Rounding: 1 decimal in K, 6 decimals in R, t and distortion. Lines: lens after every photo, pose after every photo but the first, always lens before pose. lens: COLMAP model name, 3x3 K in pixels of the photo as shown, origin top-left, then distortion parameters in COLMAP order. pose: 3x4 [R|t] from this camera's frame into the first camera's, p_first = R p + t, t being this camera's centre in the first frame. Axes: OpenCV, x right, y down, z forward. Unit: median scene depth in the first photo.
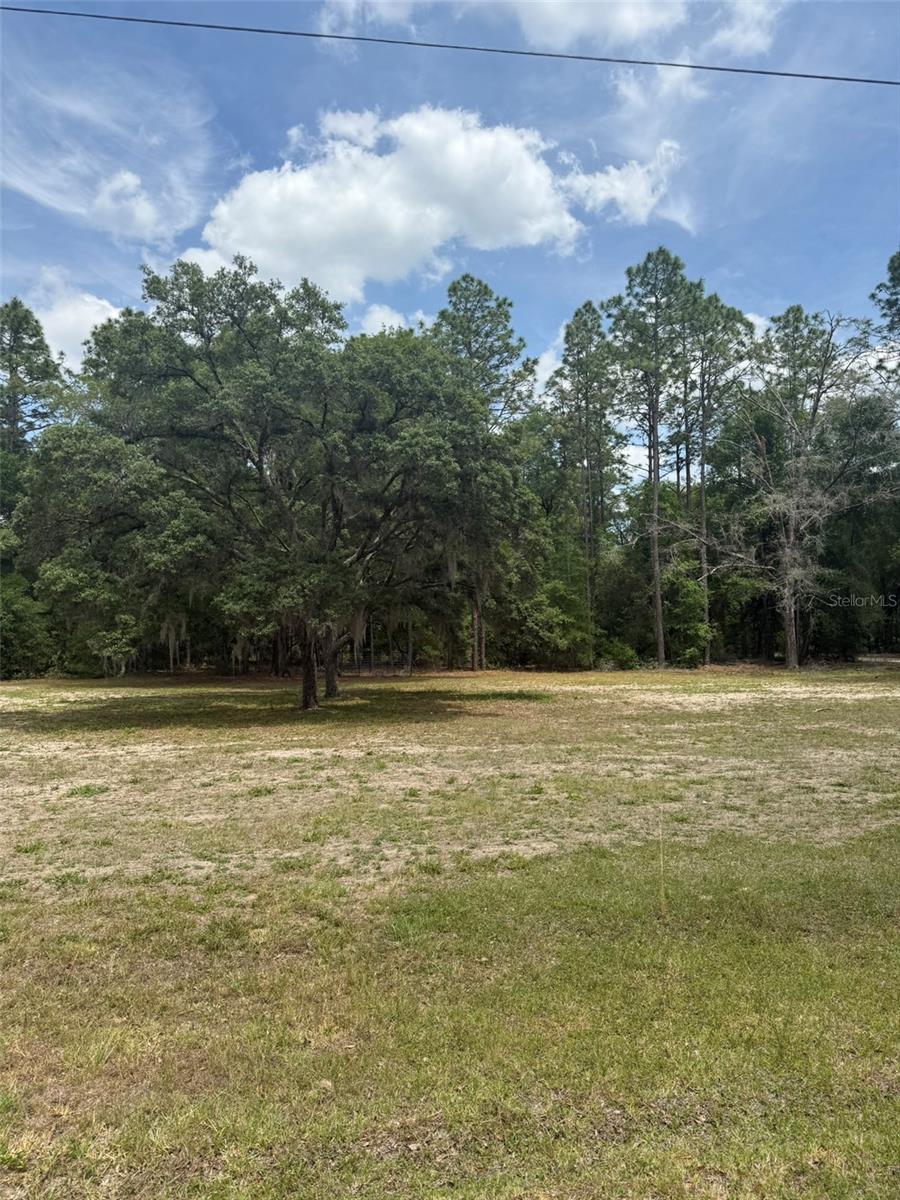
lens RADIAL K [[849.0, 0, 447.0], [0, 849.0, 601.8], [0, 0, 1]] dist [0.017414, -0.020710]
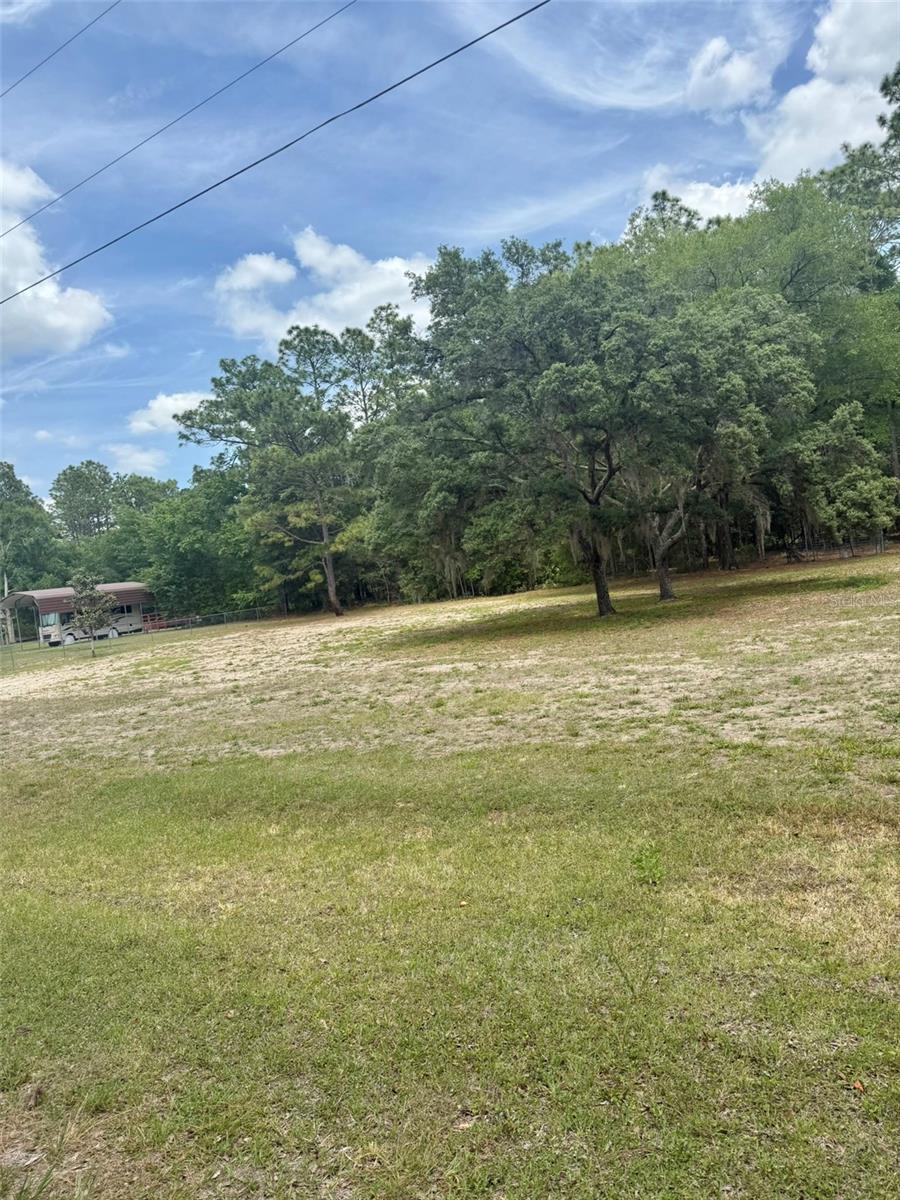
lens RADIAL K [[849.0, 0, 448.9], [0, 849.0, 605.7], [0, 0, 1]] dist [0.017414, -0.020710]
pose [[0.738982, -0.069014, -0.670181, 0.238078], [0.164067, 0.983228, 0.079660, -0.004936], [0.653443, -0.168822, 0.737910, 0.026055]]
